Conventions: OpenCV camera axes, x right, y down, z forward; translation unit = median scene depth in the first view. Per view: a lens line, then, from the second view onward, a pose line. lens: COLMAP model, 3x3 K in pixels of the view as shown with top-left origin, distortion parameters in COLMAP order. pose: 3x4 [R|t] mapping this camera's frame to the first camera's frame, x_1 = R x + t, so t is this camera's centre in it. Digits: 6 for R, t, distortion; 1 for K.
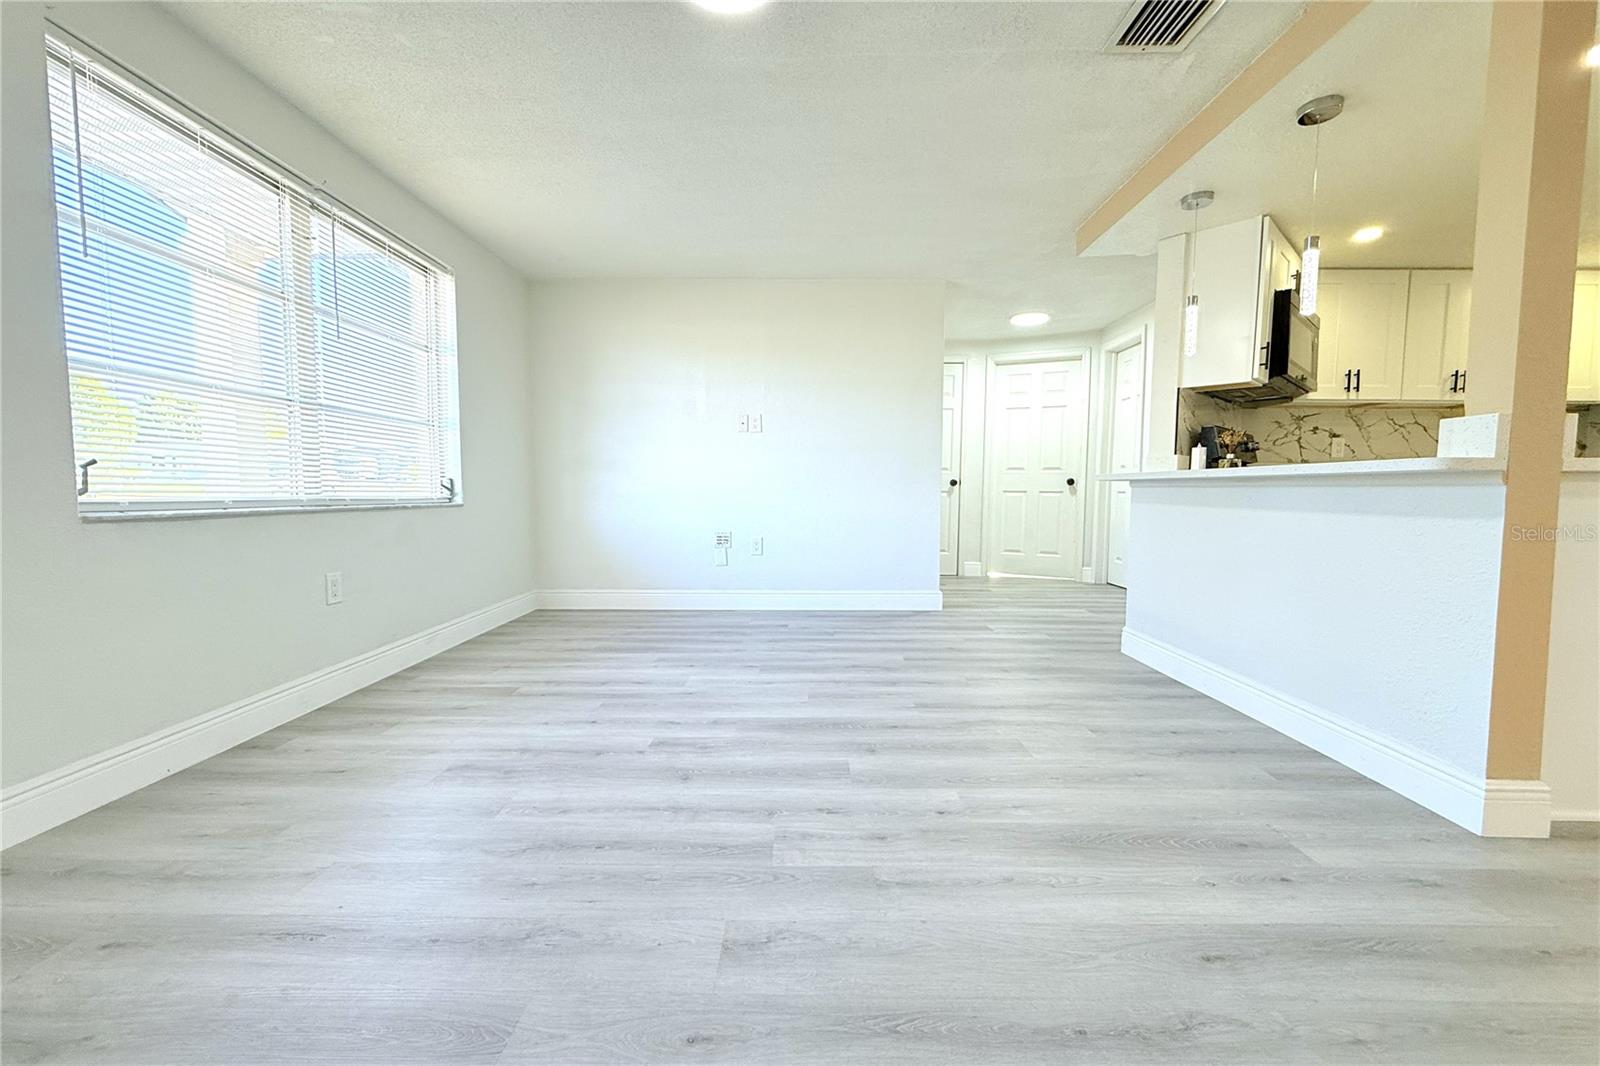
lens RADIAL K [[638.9, 0, 790.8], [0, 638.9, 536.0], [0, 0, 1]] dist [-0.001610, 0.000034]
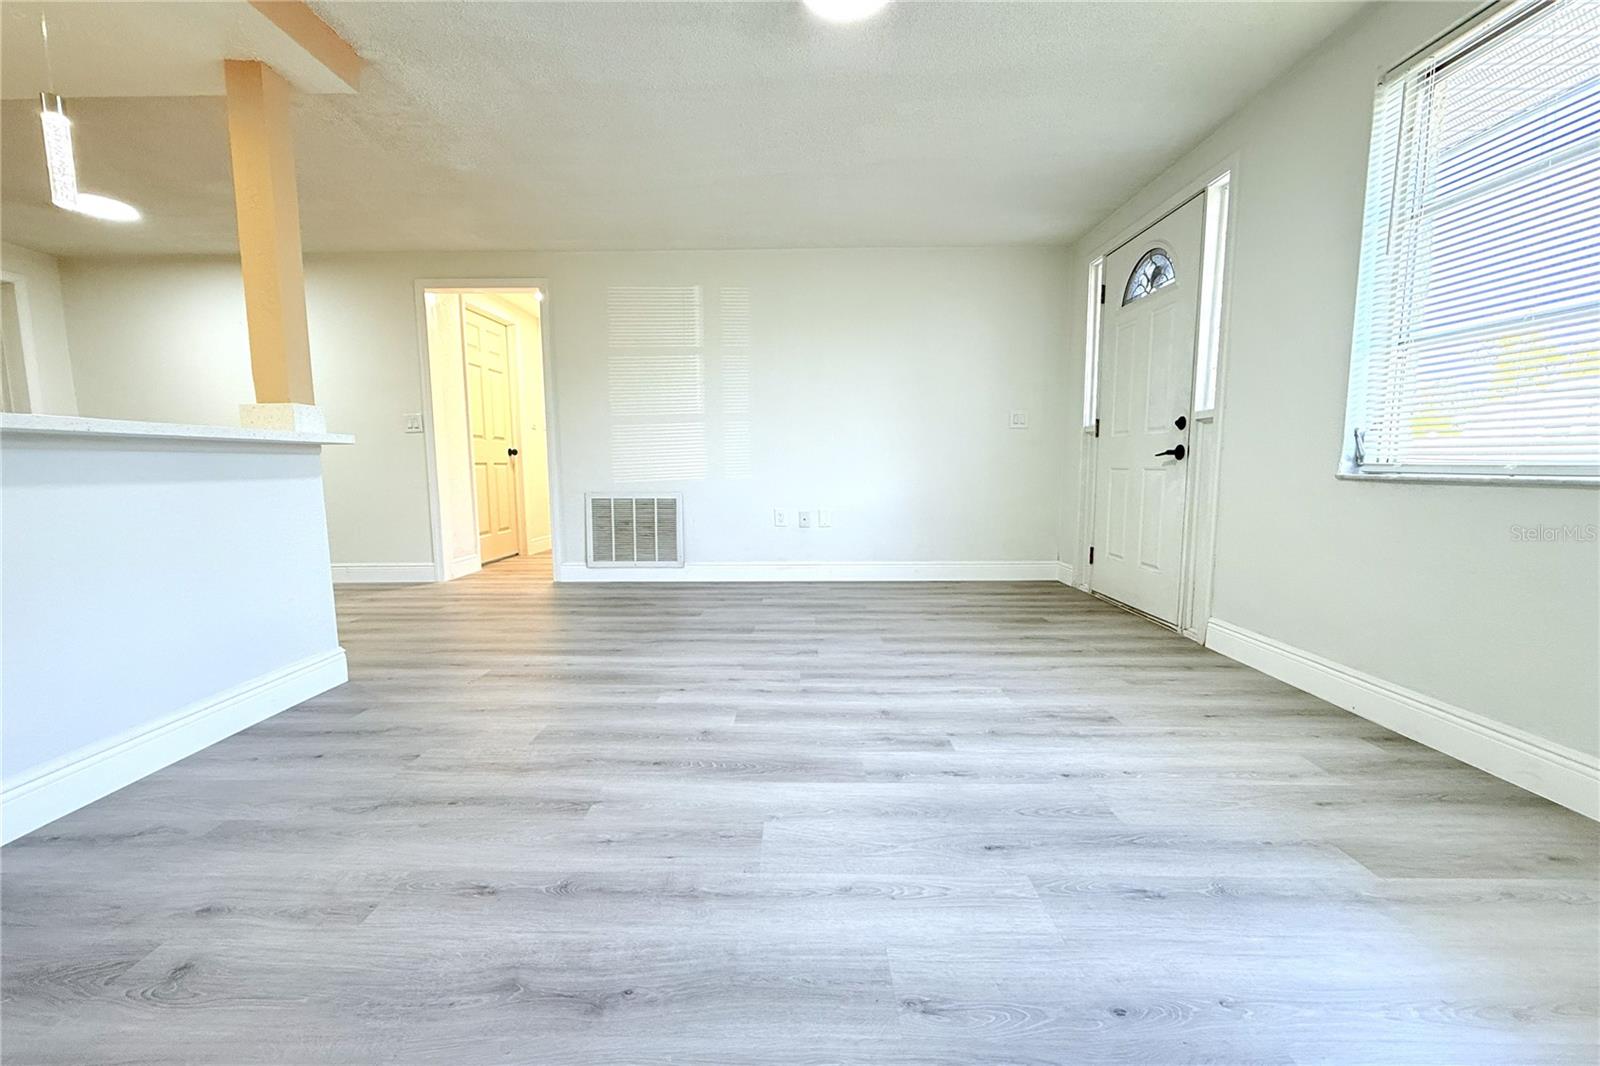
lens RADIAL K [[638.9, 0, 790.8], [0, 638.9, 536.0], [0, 0, 1]] dist [-0.001610, 0.000034]
pose [[-0.999917, 0.004807, -0.011919, 0.009923], [0.002516, 0.982696, 0.185208, -0.111301], [0.012603, 0.185163, -0.982627, 1.688297]]
